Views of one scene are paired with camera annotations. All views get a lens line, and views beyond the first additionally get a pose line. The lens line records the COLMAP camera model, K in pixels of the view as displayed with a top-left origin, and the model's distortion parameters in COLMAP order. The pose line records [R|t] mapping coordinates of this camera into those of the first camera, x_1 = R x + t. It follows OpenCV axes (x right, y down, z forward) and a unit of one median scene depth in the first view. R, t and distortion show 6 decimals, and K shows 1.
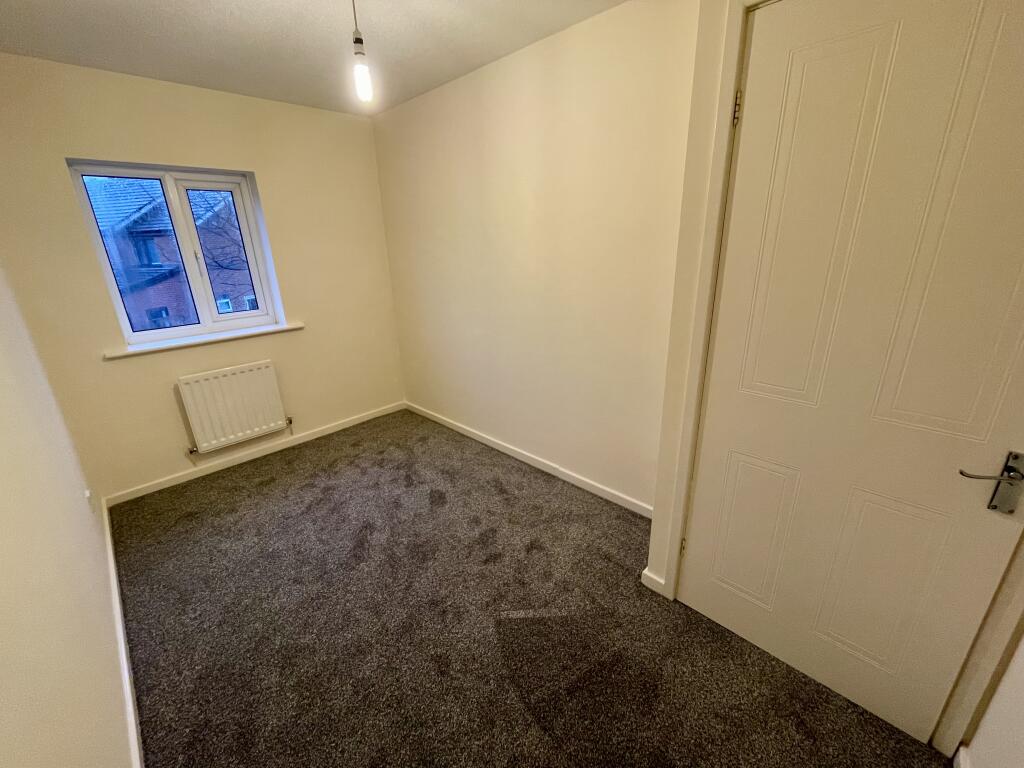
lens RADIAL K [[414.2, 0, 510.3], [0, 414.2, 383.9], [0, 0, 1]] dist [-0.000169, 0.000019]
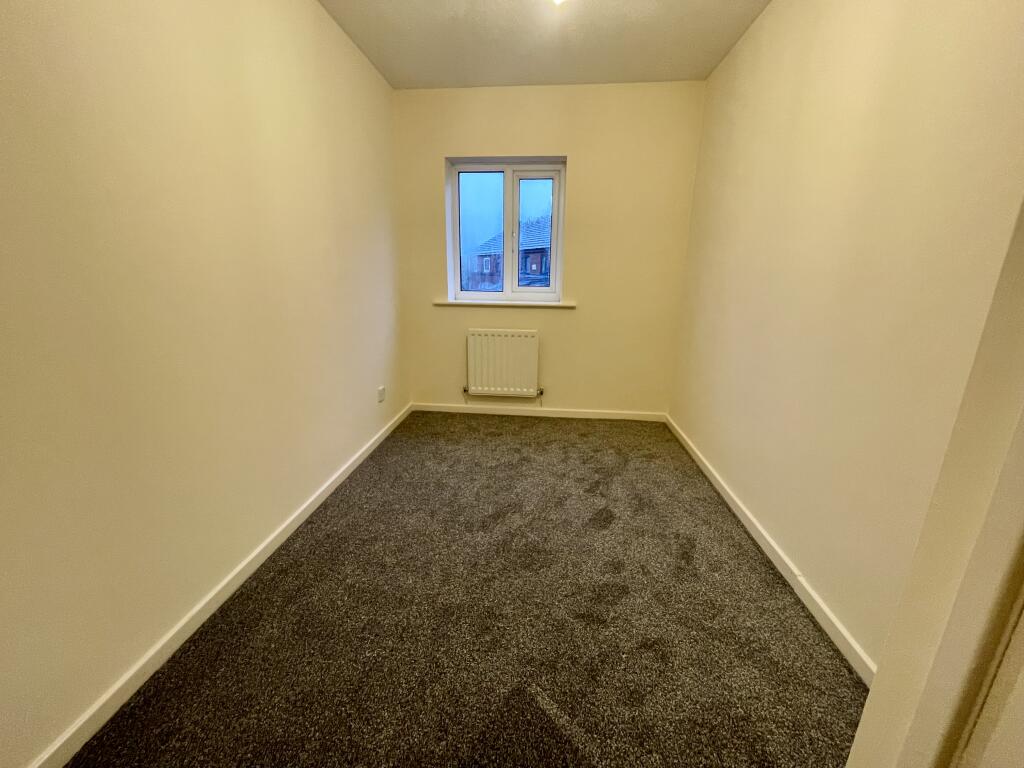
lens RADIAL K [[414.2, 0, 510.3], [0, 414.2, 383.9], [0, 0, 1]] dist [-0.000169, 0.000019]
pose [[0.634355, 0.244177, -0.733466, 0.223826], [-0.283892, 0.956092, 0.072760, 0.017721], [0.719027, 0.162069, 0.675821, 0.271741]]
